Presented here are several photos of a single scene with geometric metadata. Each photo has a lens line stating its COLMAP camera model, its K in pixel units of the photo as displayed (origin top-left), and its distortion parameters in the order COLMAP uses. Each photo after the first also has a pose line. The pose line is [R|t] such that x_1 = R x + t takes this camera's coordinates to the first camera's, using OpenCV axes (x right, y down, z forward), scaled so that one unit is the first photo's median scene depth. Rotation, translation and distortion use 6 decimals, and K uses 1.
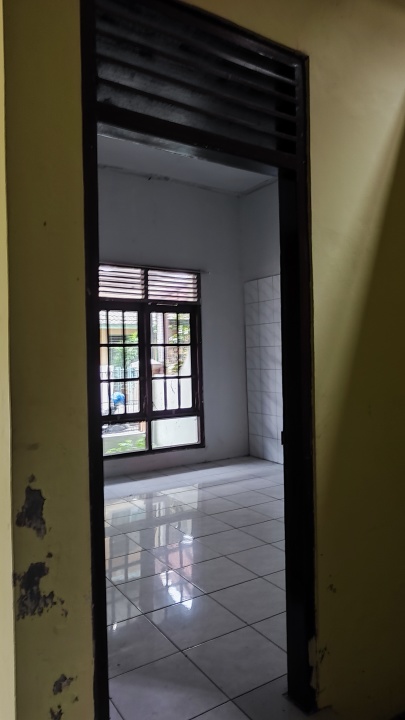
lens RADIAL K [[493.7, 0, 202.4], [0, 493.7, 359.8], [0, 0, 1]] dist [0.005591, -0.002631]
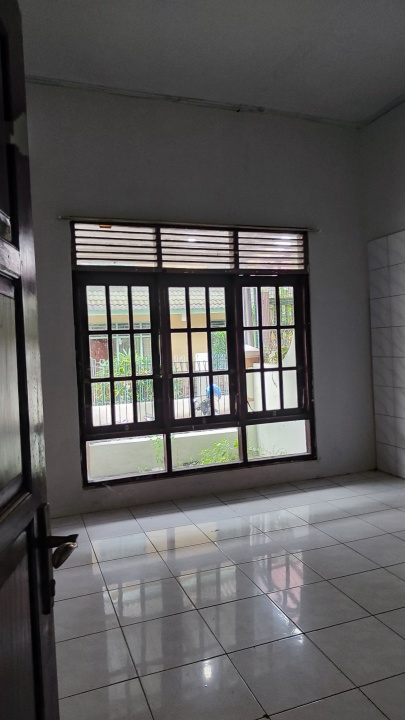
lens RADIAL K [[493.7, 0, 191.2], [0, 493.7, 360.5], [0, 0, 1]] dist [0.005591, -0.002631]
pose [[0.972866, -0.013229, -0.230991, -0.005275], [0.020888, 0.999309, 0.030743, -0.004949], [0.230425, -0.034733, 0.972470, 0.210838]]
